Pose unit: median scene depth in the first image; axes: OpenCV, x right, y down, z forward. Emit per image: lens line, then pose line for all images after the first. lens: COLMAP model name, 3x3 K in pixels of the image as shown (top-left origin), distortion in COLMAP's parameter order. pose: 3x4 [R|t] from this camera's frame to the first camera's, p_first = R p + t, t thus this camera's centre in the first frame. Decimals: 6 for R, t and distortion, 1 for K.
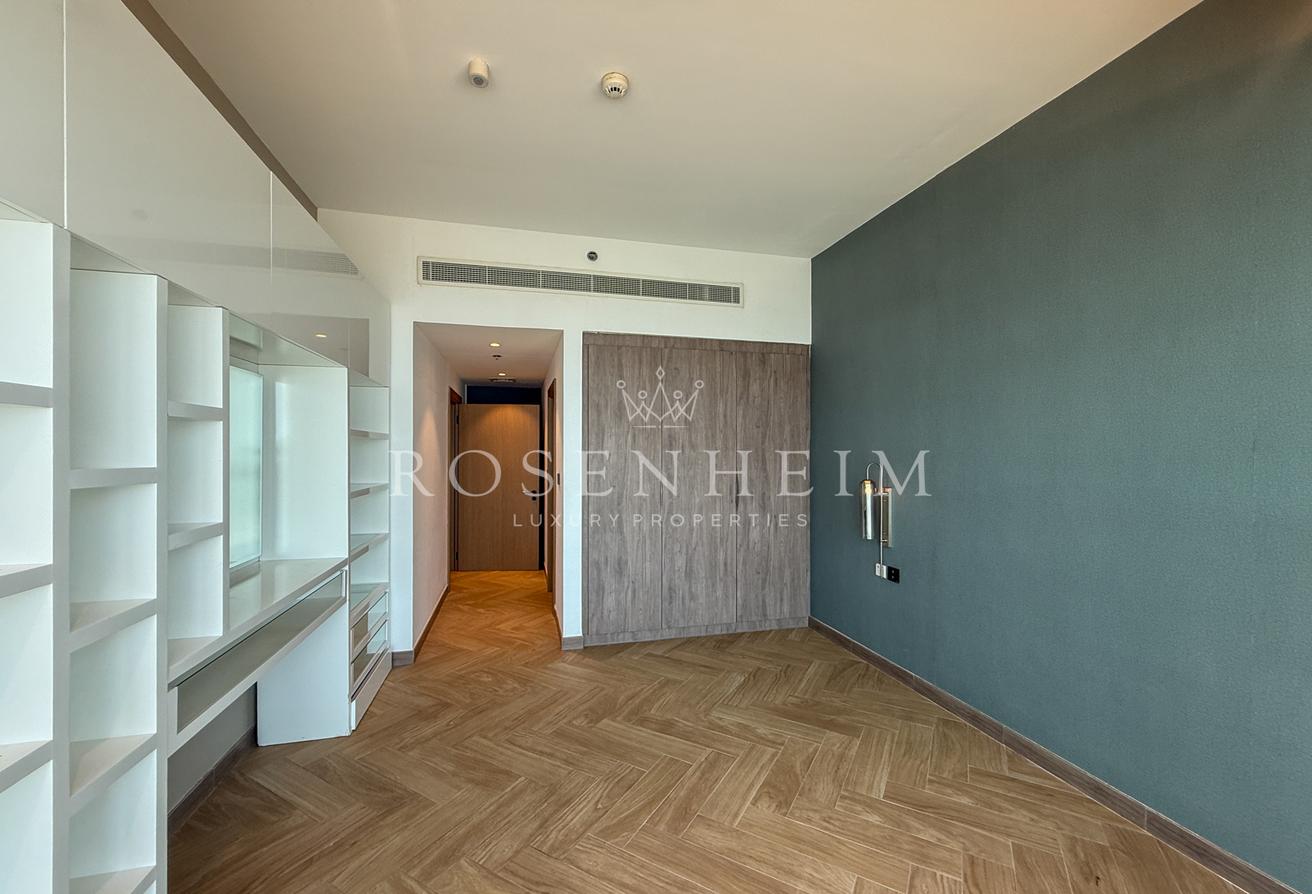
lens RADIAL K [[565.3, 0, 656.0], [0, 565.3, 447.0], [0, 0, 1]] dist [-0.001339, -0.000065]
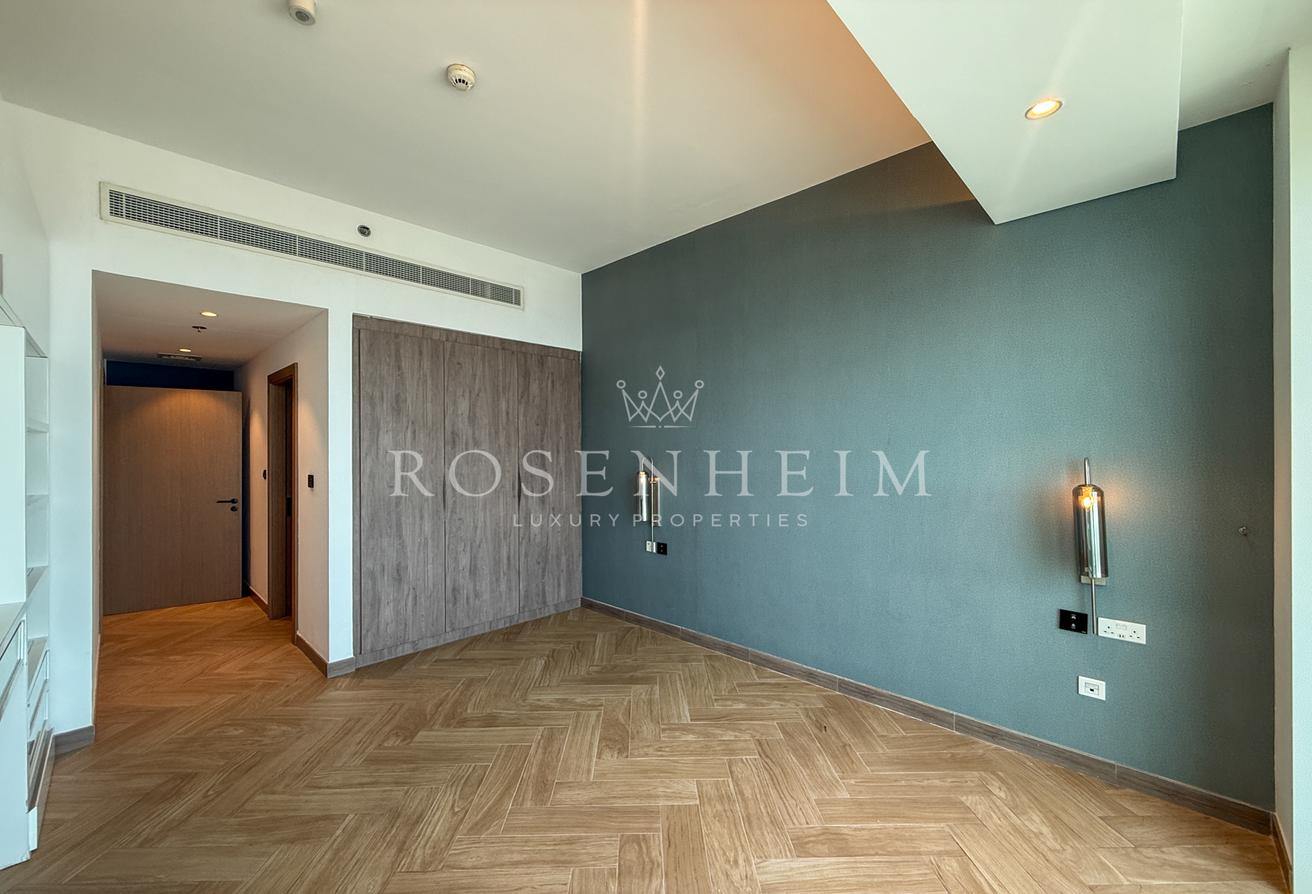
lens RADIAL K [[526.3, 0, 721.4], [0, 526.3, 440.7], [0, 0, 1]] dist [0.000488, -0.000140]
pose [[0.826324, 0.002803, 0.563189, -0.116389], [0.001372, 0.999975, -0.006989, 0.002018], [-0.563194, 0.006548, 0.826299, -0.007562]]
